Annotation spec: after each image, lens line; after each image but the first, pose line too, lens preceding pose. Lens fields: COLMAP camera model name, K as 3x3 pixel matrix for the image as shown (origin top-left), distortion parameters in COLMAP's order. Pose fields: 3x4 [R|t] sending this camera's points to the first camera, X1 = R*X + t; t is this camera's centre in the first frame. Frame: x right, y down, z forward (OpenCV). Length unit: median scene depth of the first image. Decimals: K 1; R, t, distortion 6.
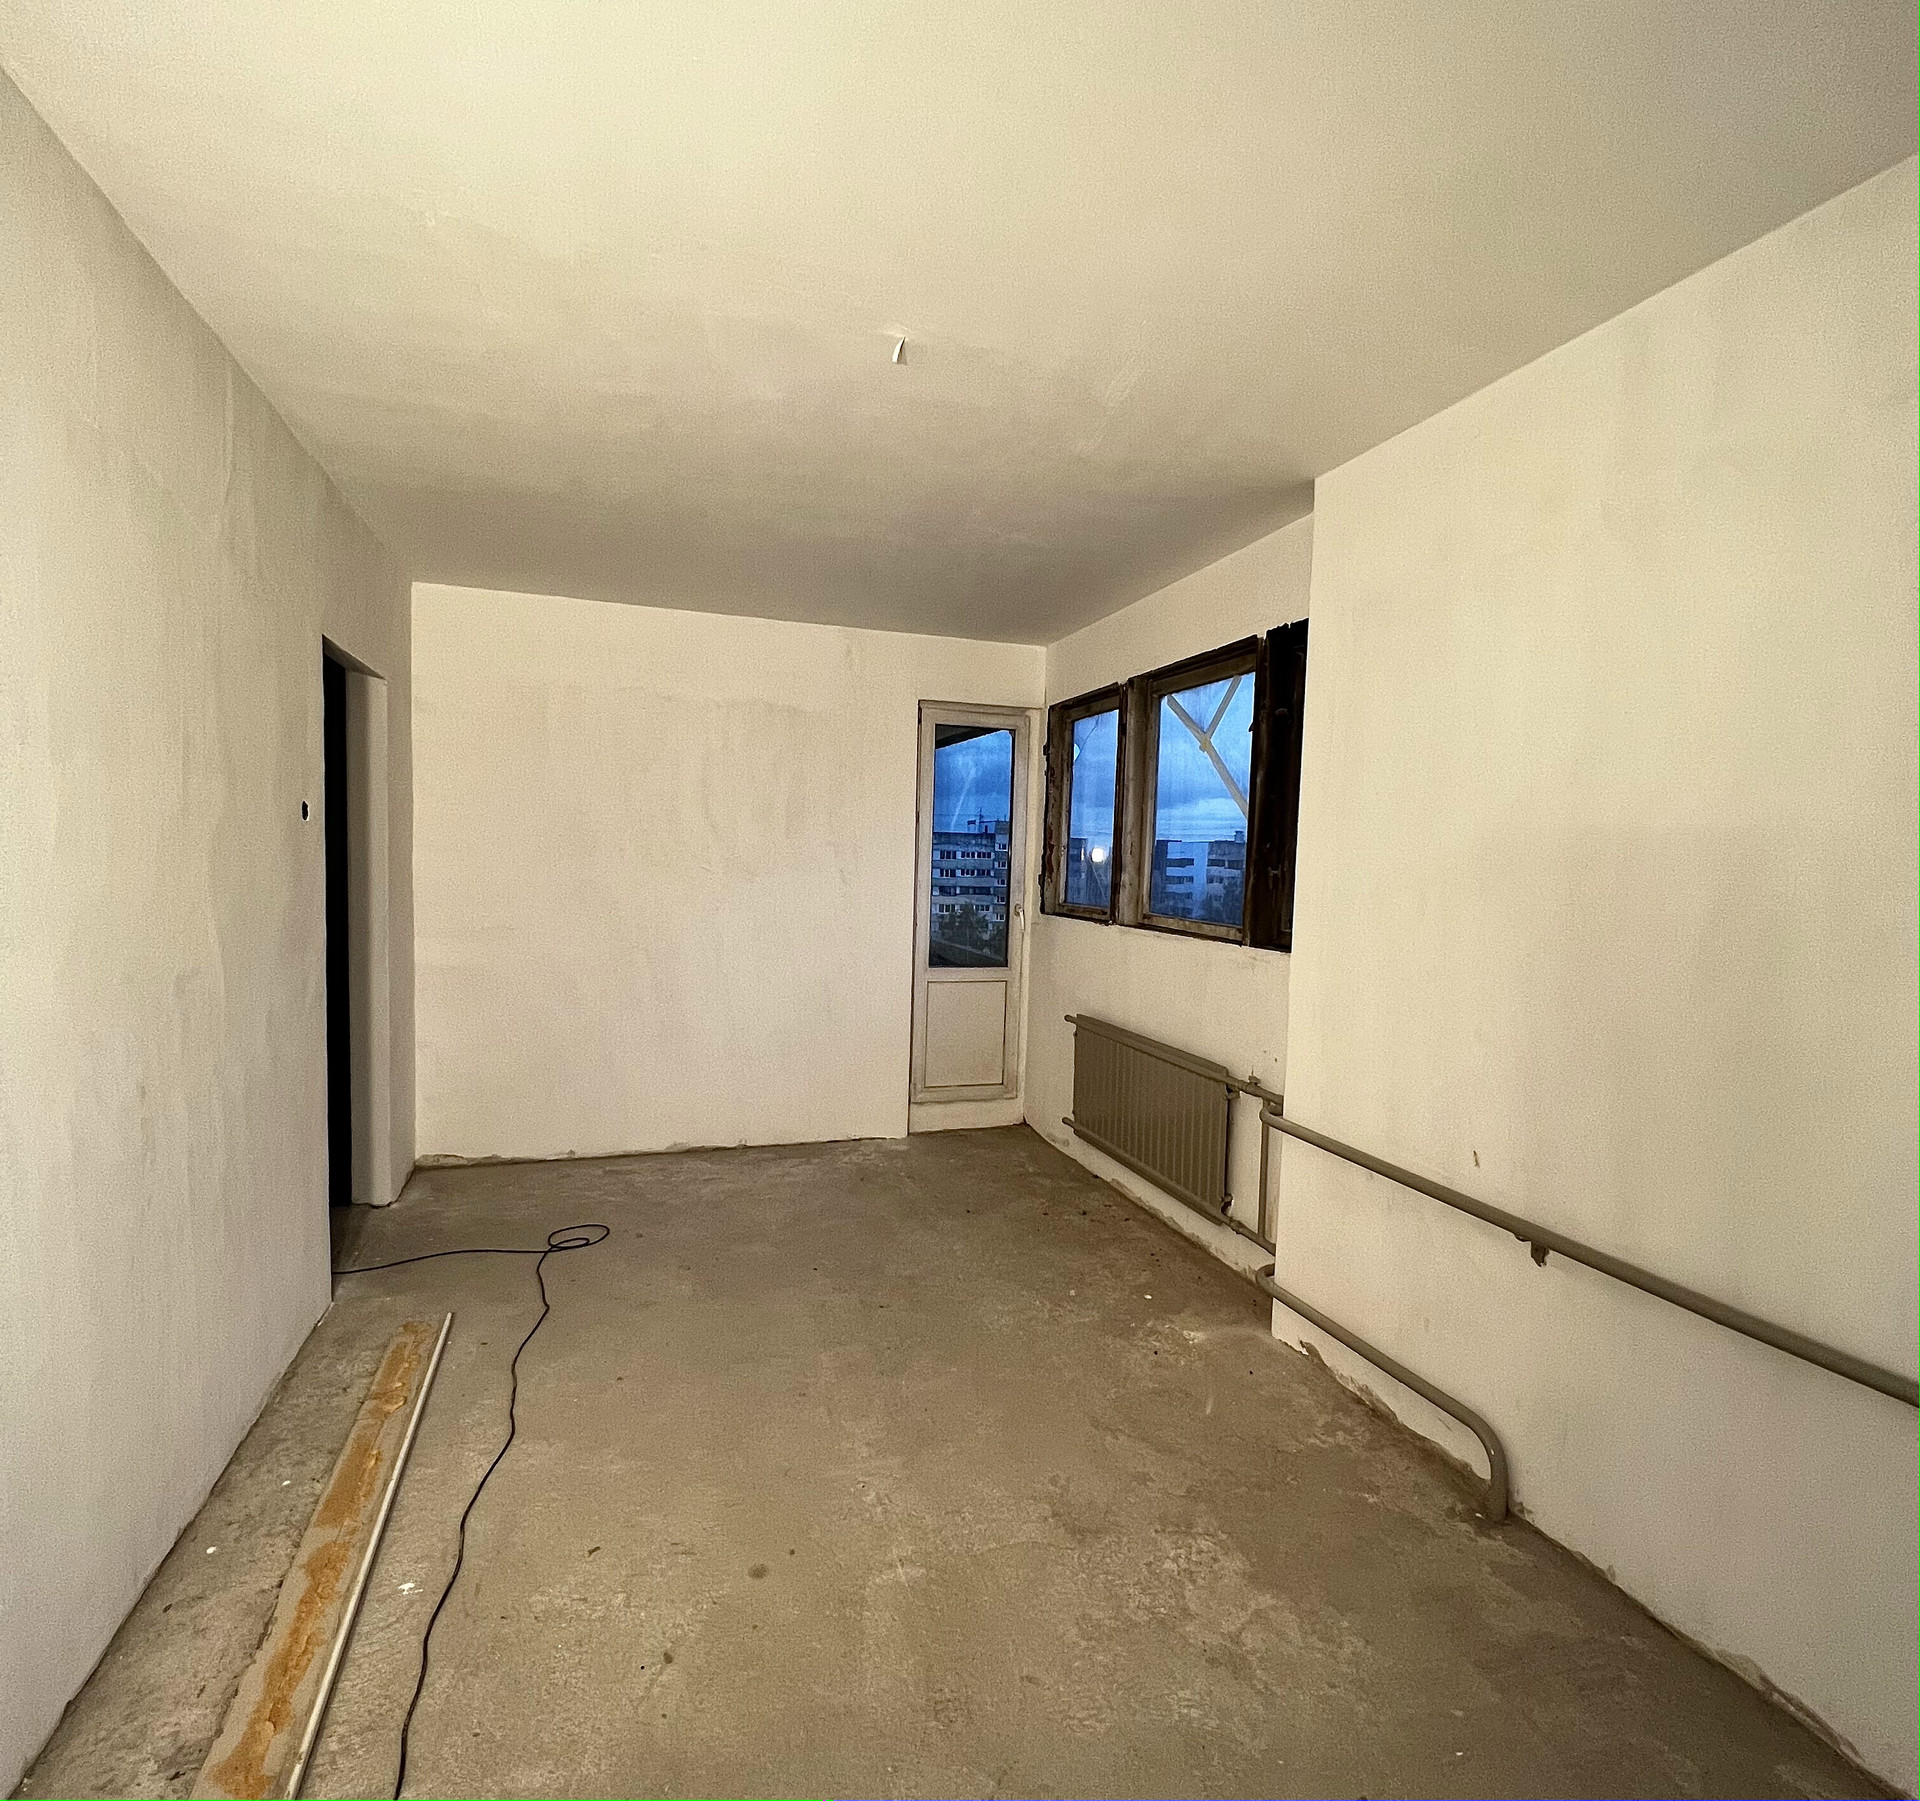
lens RADIAL K [[1038.2, 0, 968.6], [0, 1038.2, 926.0], [0, 0, 1]] dist [0.002172, 0.000080]
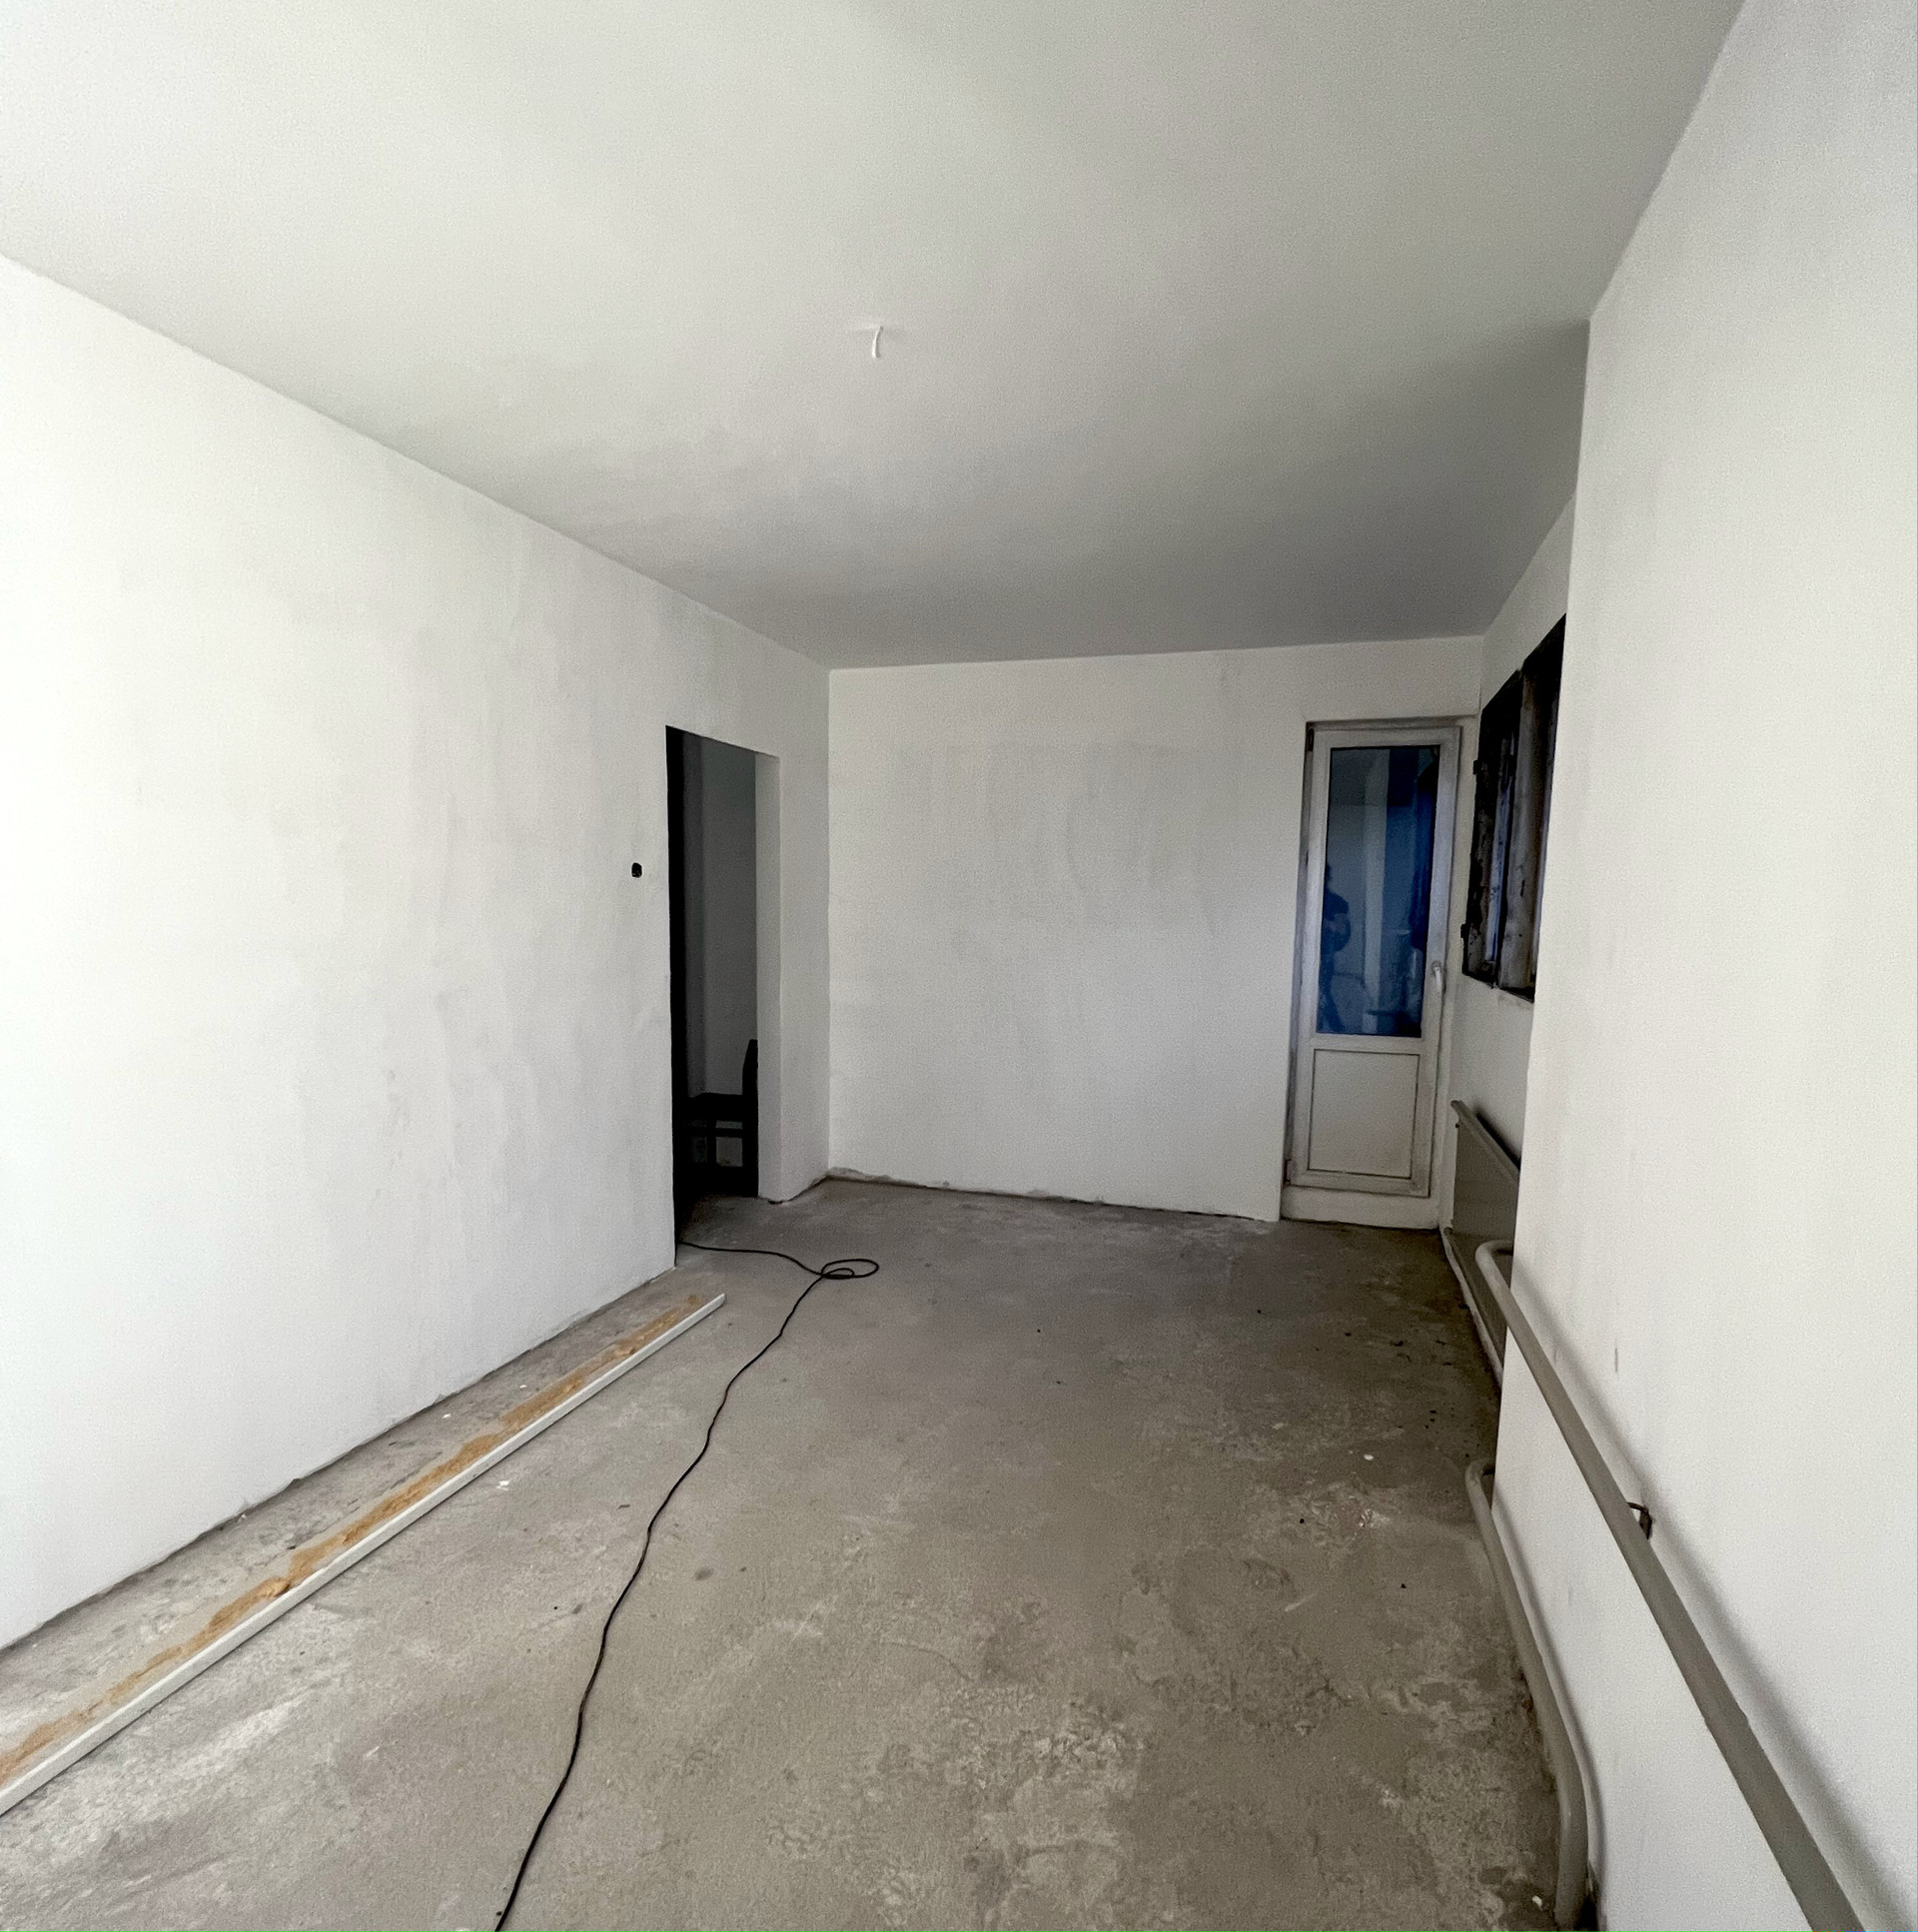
lens RADIAL K [[1052.5, 0, 961.0], [0, 1052.5, 1021.4], [0, 0, 1]] dist [0.005105, 0.000358]
pose [[0.809626, 0.050553, -0.584765, 0.323331], [-0.030951, 0.998575, 0.043474, 0.002279], [0.586129, -0.017099, 0.810037, 0.154967]]
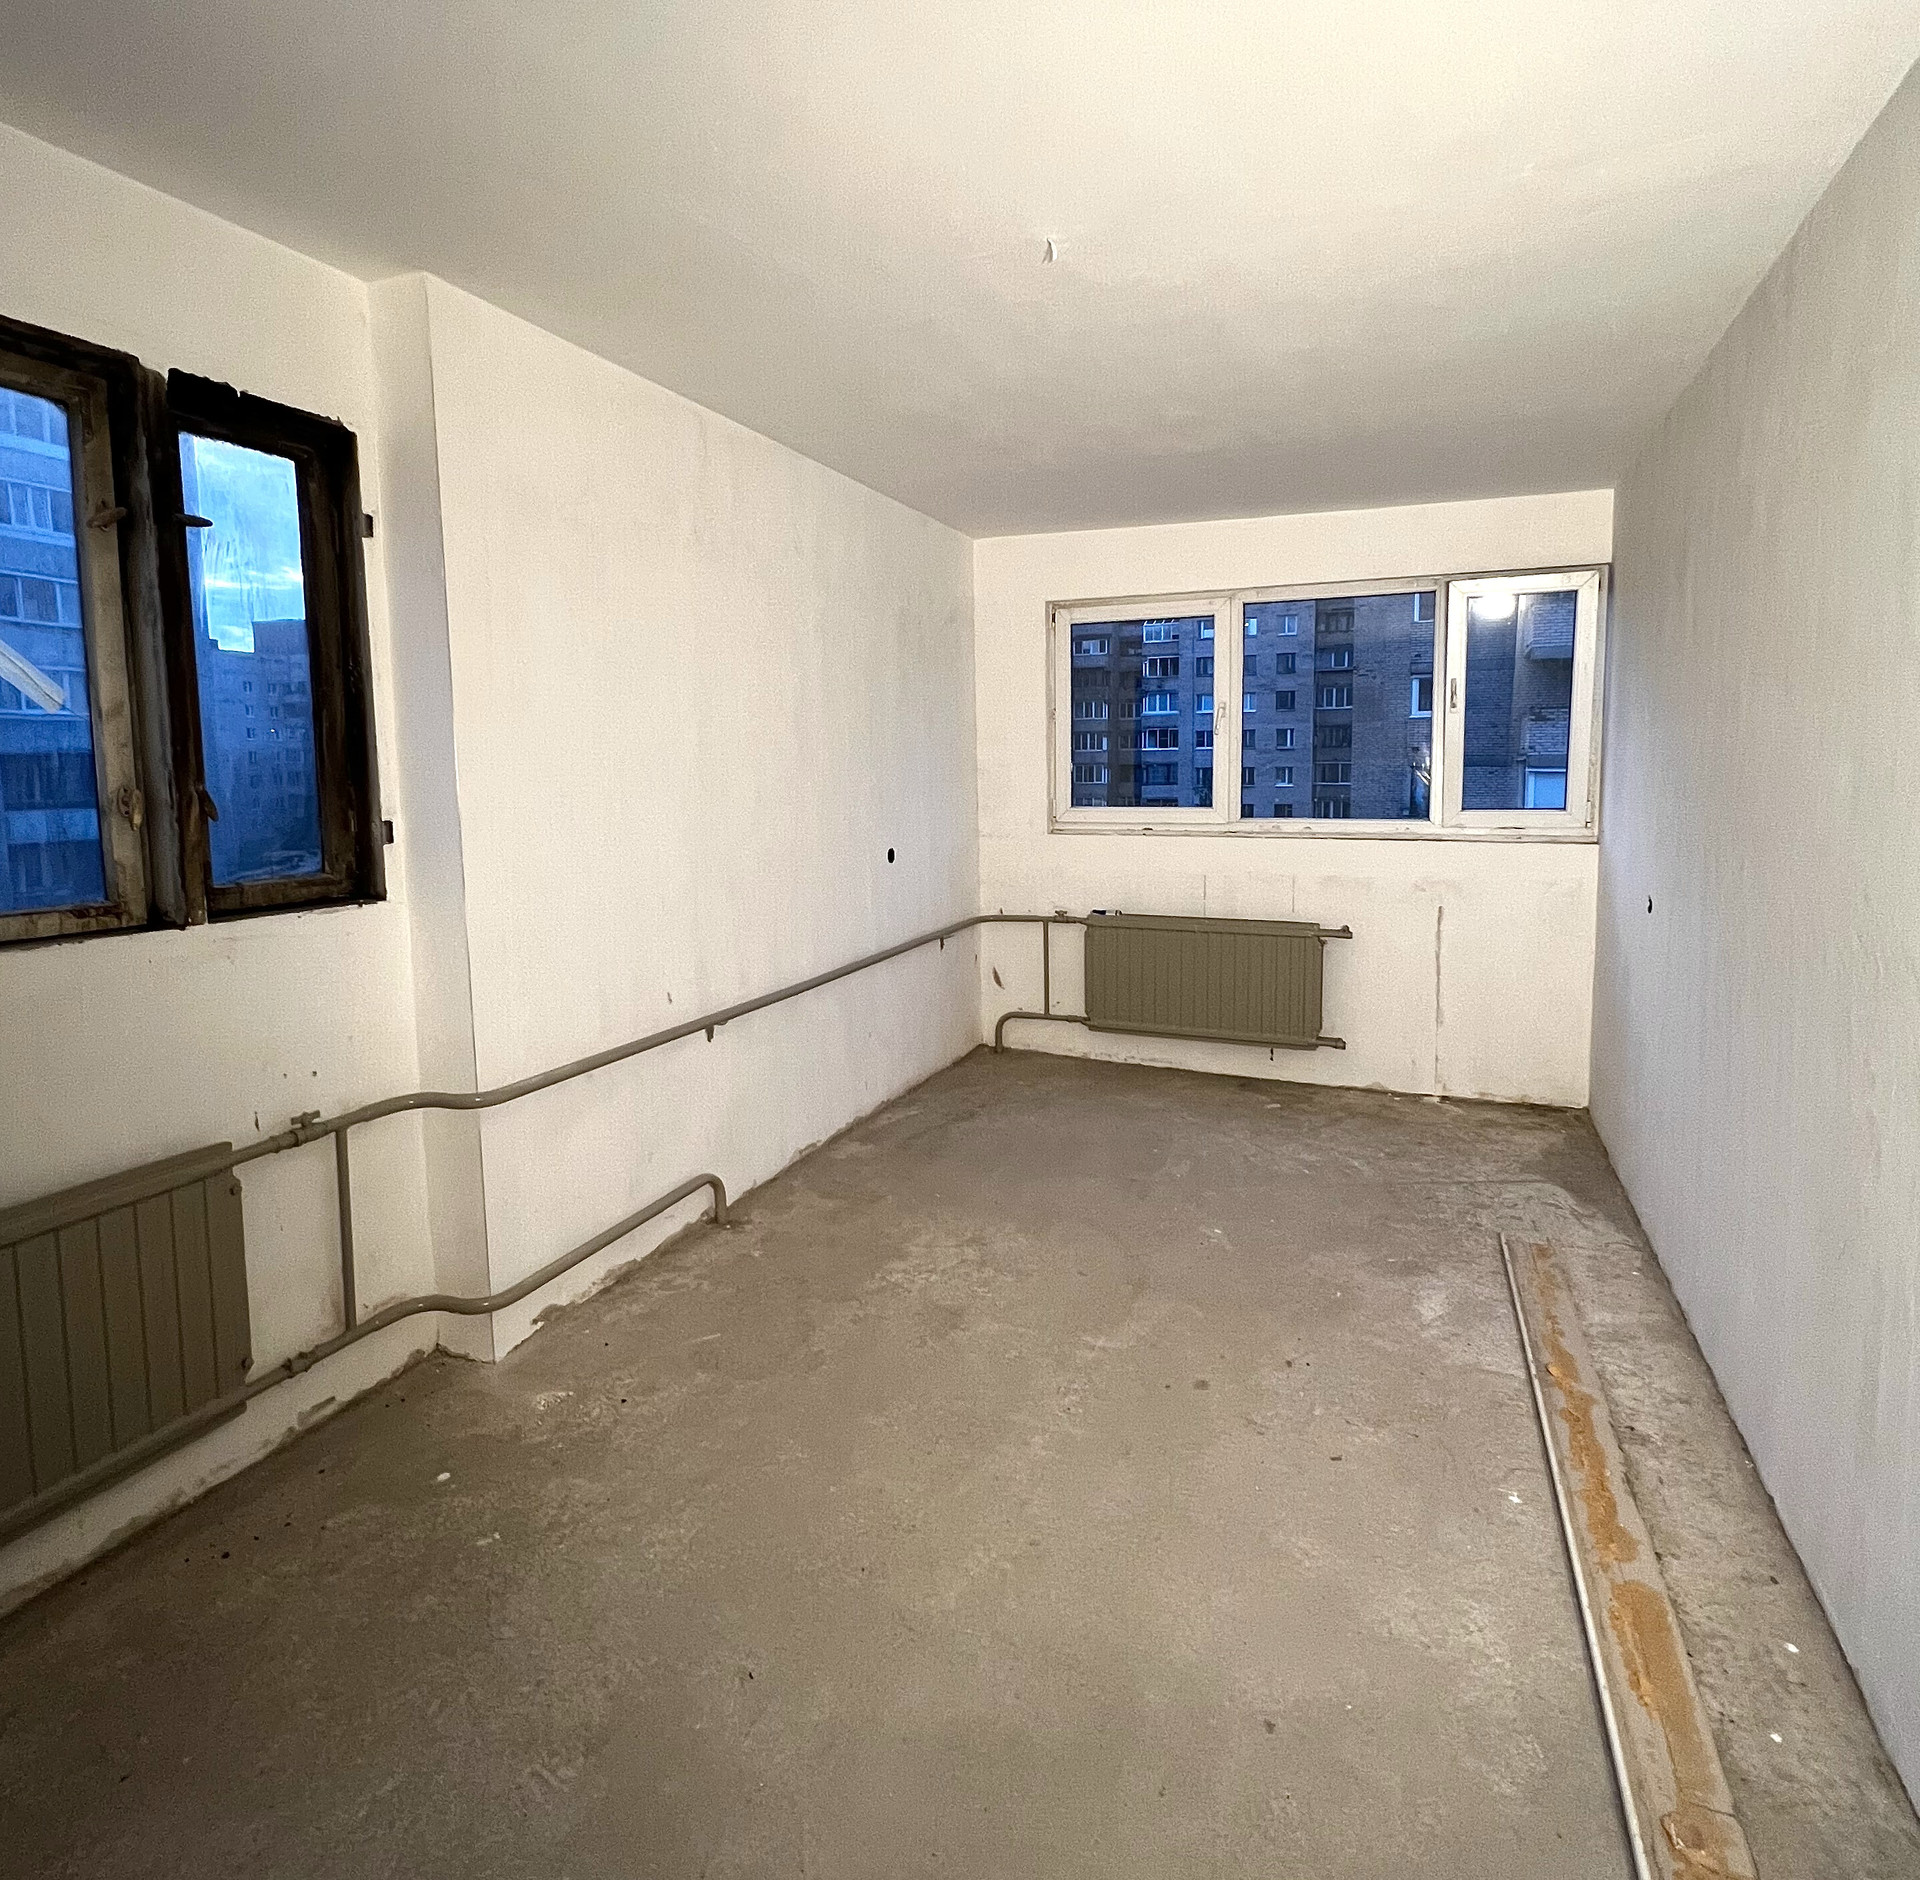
lens RADIAL K [[1114.3, 0, 965.3], [0, 1114.3, 863.5], [0, 0, 1]] dist [-0.000832, -0.000213]
pose [[-0.760925, -0.080963, 0.643769, -0.404989], [0.028535, 0.987049, 0.157864, -0.090128], [-0.648213, 0.138492, -0.748759, 1.080280]]
